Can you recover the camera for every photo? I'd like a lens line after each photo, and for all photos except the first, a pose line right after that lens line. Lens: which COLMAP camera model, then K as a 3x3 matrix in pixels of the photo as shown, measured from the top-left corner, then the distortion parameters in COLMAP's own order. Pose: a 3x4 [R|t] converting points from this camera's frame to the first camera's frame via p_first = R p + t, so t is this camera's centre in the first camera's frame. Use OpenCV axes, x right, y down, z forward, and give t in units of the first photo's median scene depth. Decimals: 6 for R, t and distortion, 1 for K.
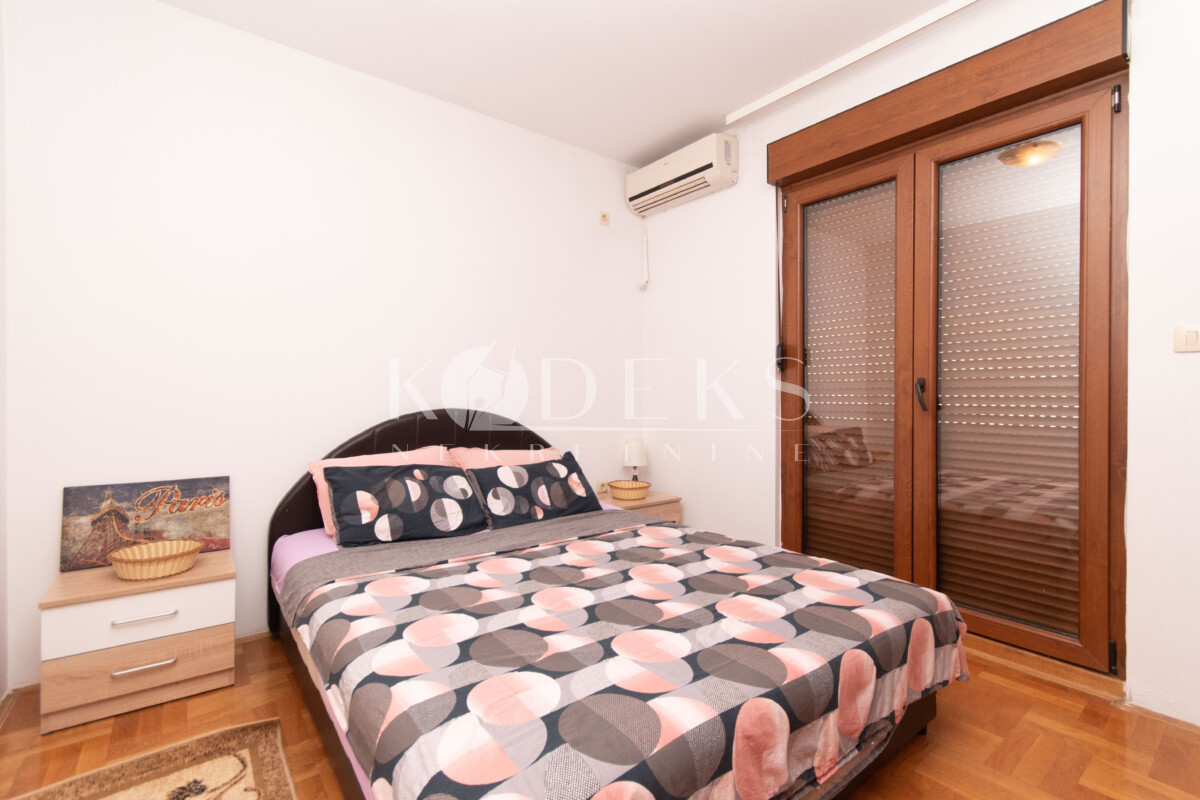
lens RADIAL K [[528.5, 0, 598.5], [0, 528.5, 408.1], [0, 0, 1]] dist [0.018946, -0.011071]
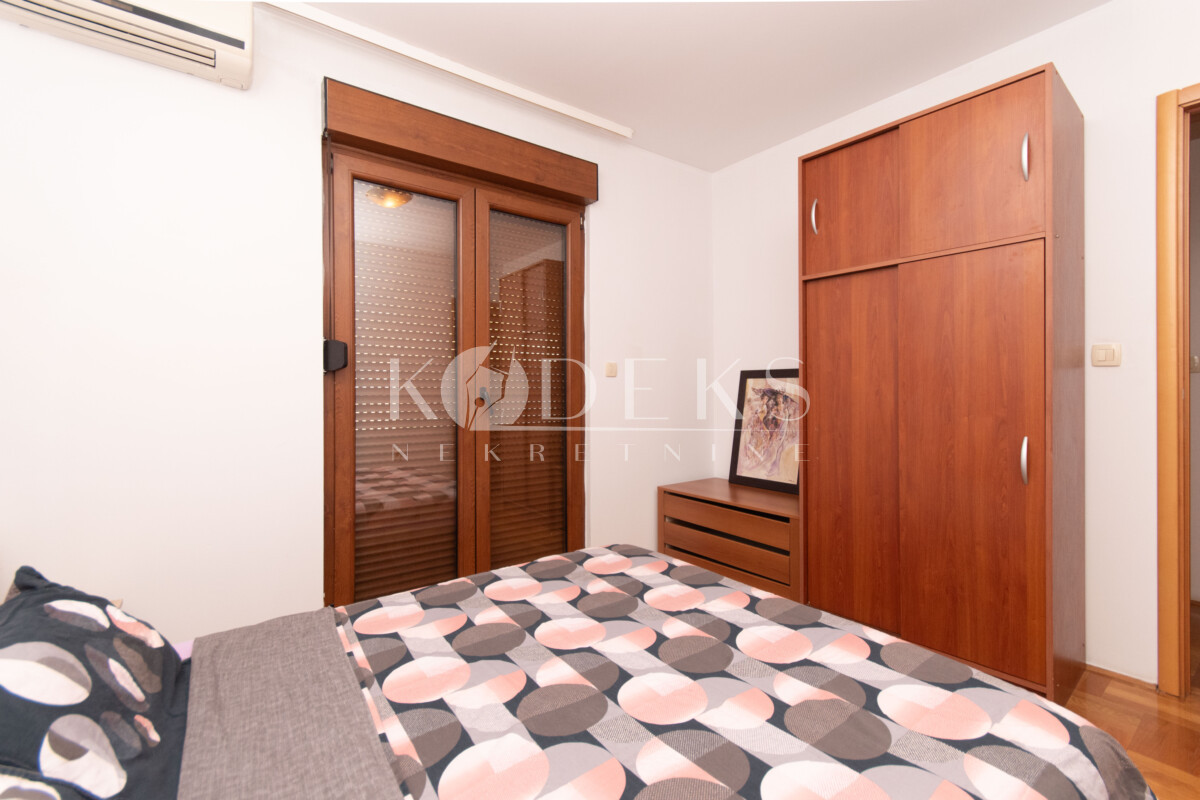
lens RADIAL K [[528.5, 0, 598.5], [0, 528.5, 408.1], [0, 0, 1]] dist [0.018946, -0.011071]
pose [[0.025474, -0.024234, 0.999382, -0.571906], [0.039872, 0.998935, 0.023206, -0.032918], [-0.998880, 0.039256, 0.026413, 0.785405]]
